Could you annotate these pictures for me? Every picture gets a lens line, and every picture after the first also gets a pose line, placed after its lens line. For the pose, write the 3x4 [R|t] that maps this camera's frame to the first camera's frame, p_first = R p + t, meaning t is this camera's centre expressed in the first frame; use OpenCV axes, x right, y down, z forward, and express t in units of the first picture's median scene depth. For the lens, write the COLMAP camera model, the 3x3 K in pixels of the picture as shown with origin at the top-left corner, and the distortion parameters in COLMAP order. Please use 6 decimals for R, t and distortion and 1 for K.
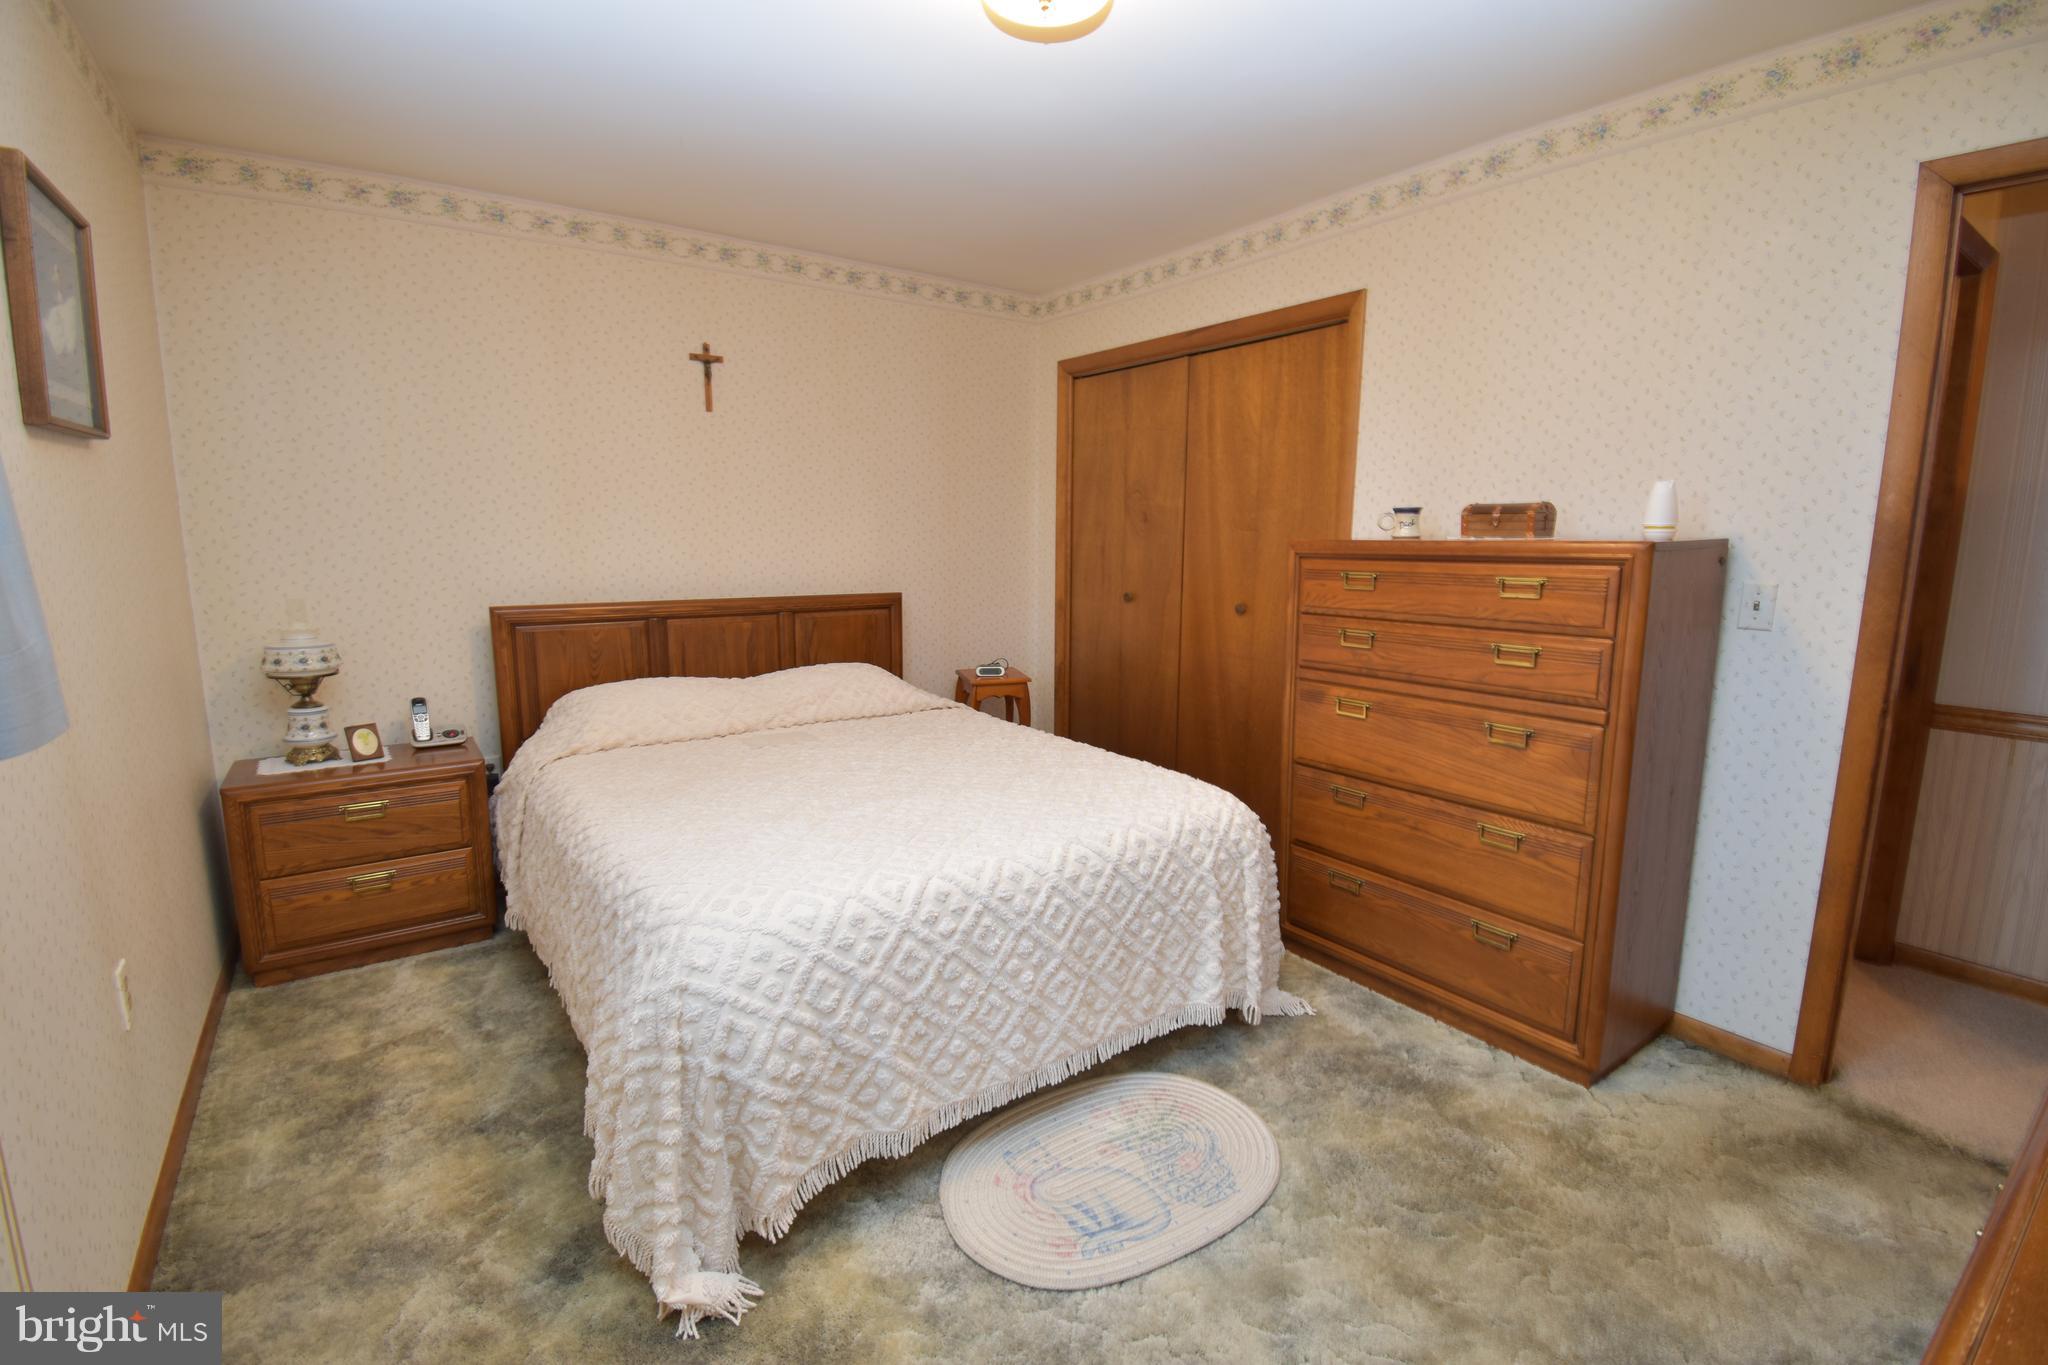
lens RADIAL K [[908.7, 0, 1027.3], [0, 908.7, 673.0], [0, 0, 1]] dist [0.025632, -0.030691]
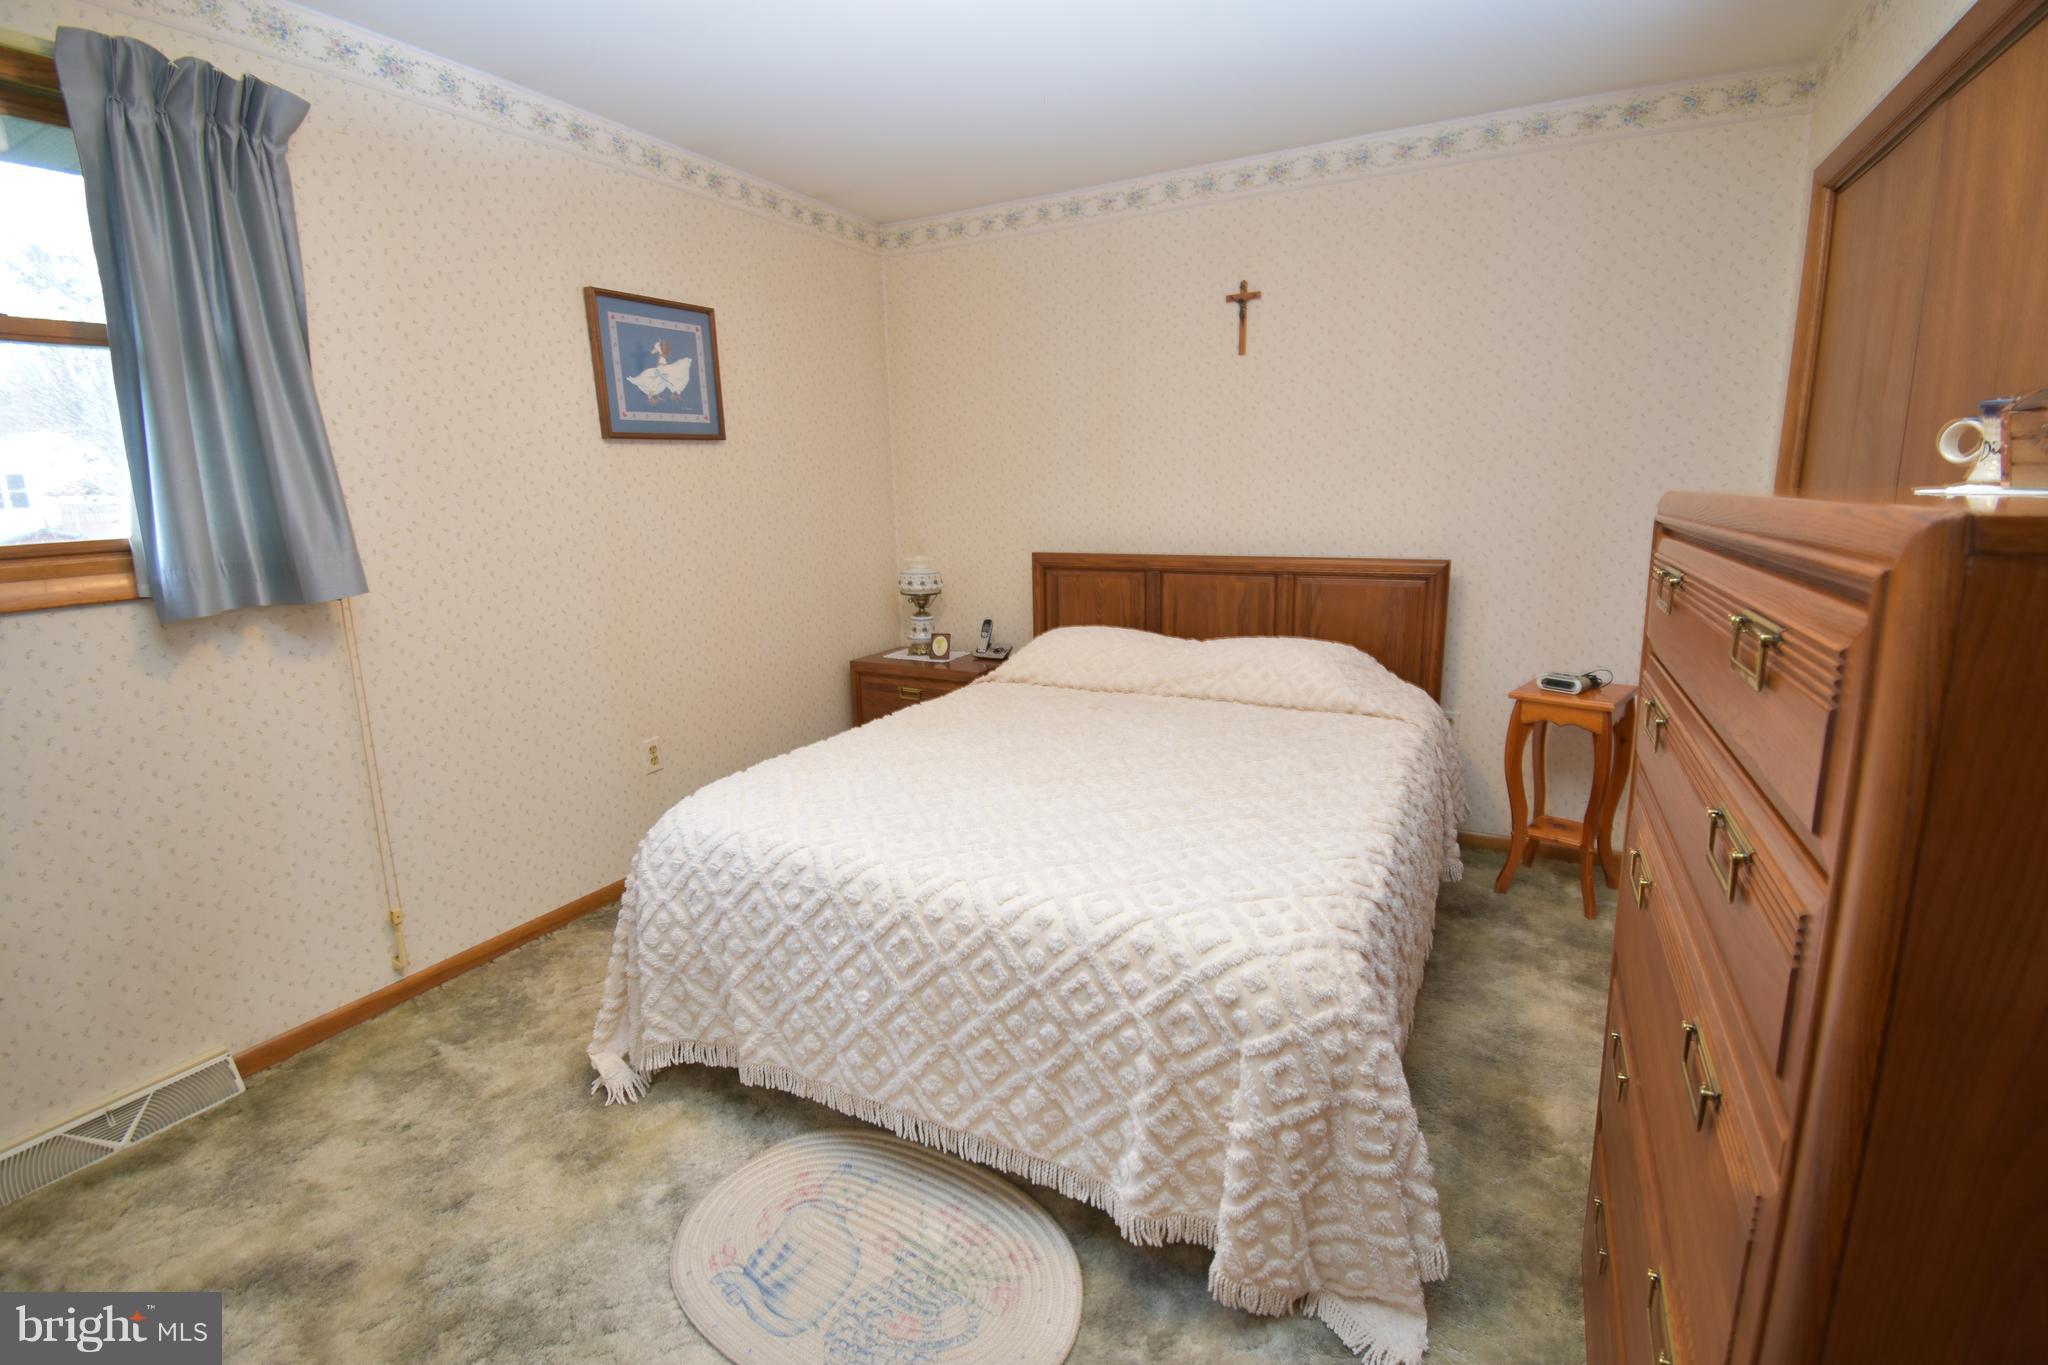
lens RADIAL K [[908.7, 0, 1027.3], [0, 908.7, 673.0], [0, 0, 1]] dist [0.025632, -0.030691]
pose [[0.449669, 0.166704, -0.877501, 0.674828], [-0.114557, 0.985079, 0.128438, -0.093342], [0.885819, 0.042769, 0.462056, 0.604095]]
